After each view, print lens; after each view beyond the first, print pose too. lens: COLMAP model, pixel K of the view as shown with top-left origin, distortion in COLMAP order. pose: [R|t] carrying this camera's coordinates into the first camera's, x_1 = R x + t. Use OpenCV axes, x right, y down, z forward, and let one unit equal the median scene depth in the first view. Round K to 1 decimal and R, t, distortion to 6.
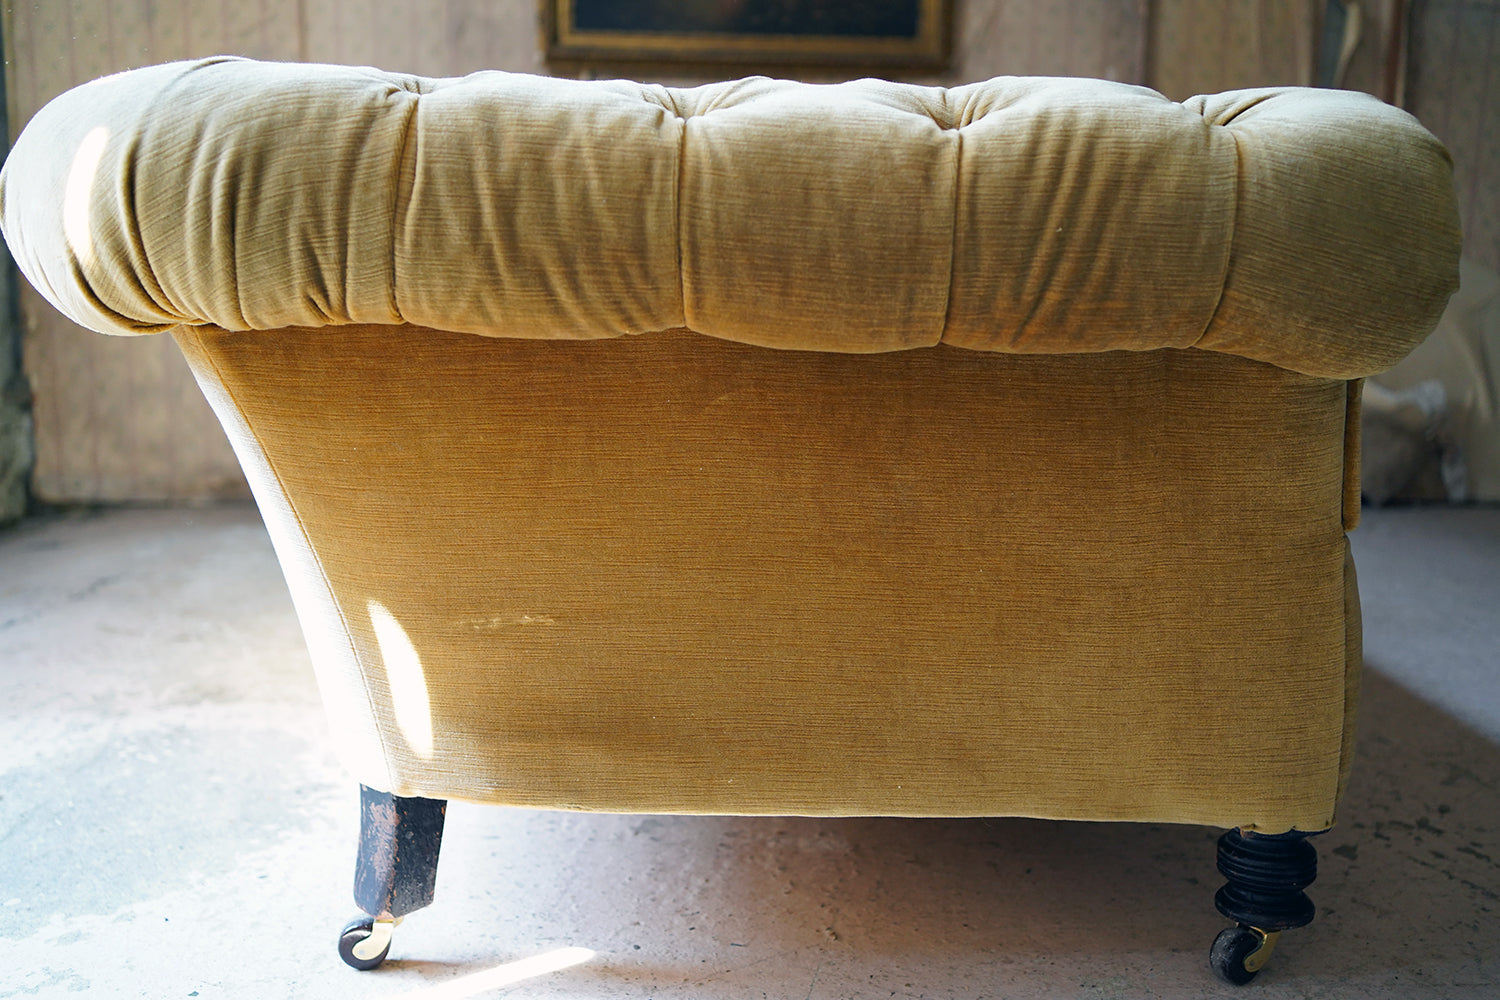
lens RADIAL K [[1508.9, 0, 762.3], [0, 1508.9, 483.8], [0, 0, 1]] dist [0.028939, 0.000000]
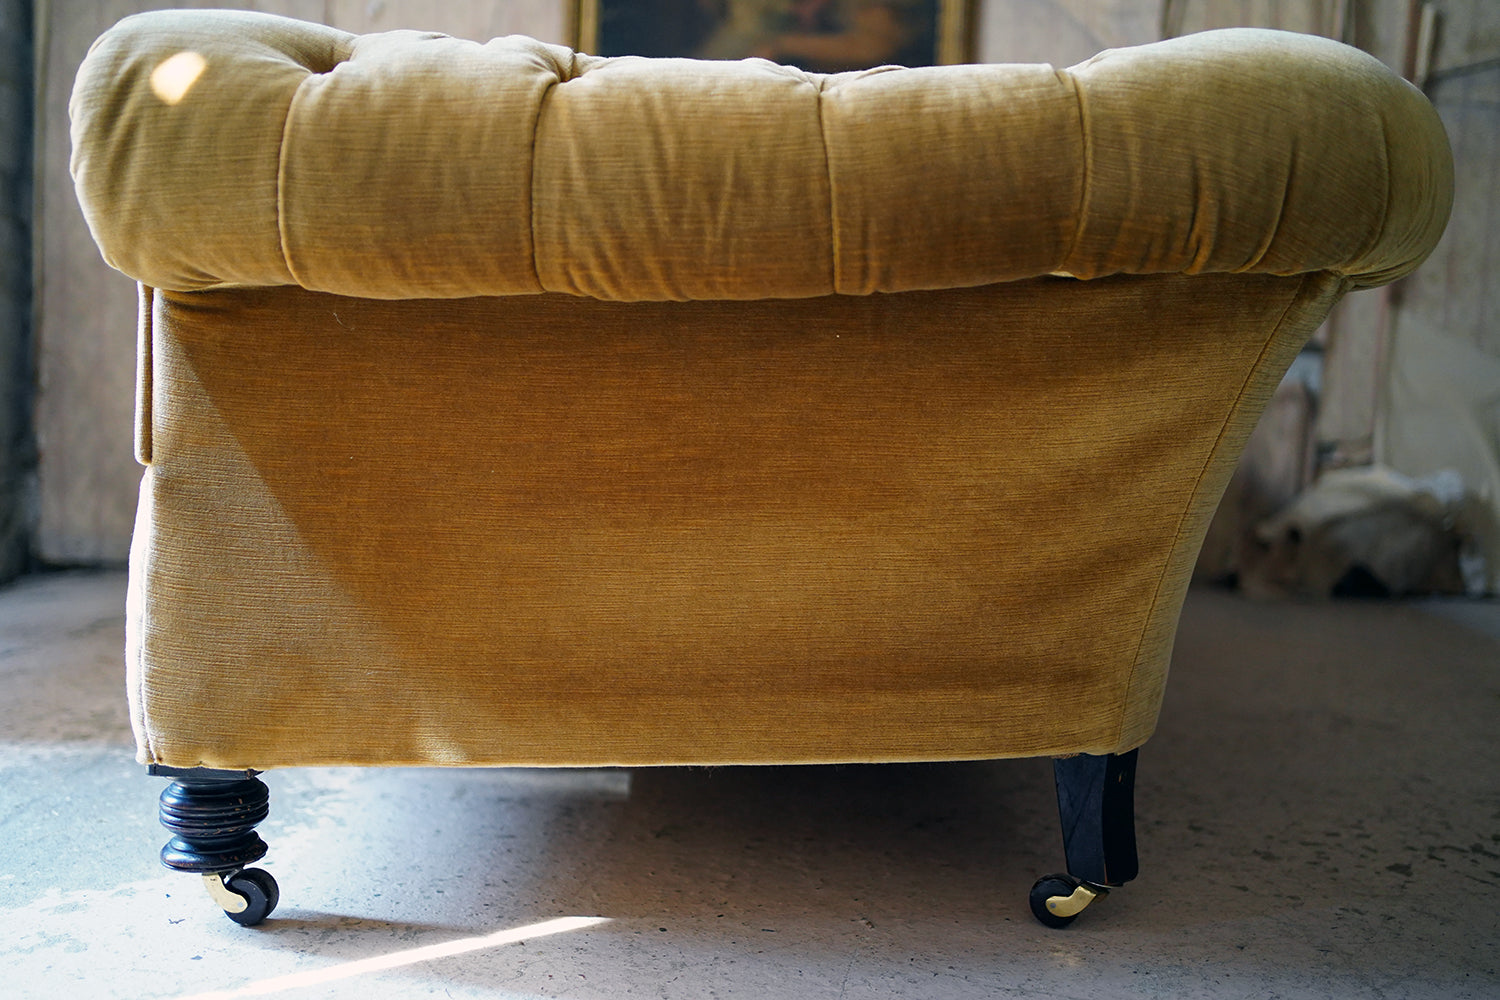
lens RADIAL K [[1508.9, 0, 752.2], [0, 1508.9, 499.9], [0, 0, 1]] dist [0.028939, 0.000000]
pose [[0.999794, 0.020320, -0.000041, -0.027388], [-0.020246, 0.995945, -0.087652, 0.100929], [-0.001740, 0.087634, 0.996151, 0.026826]]
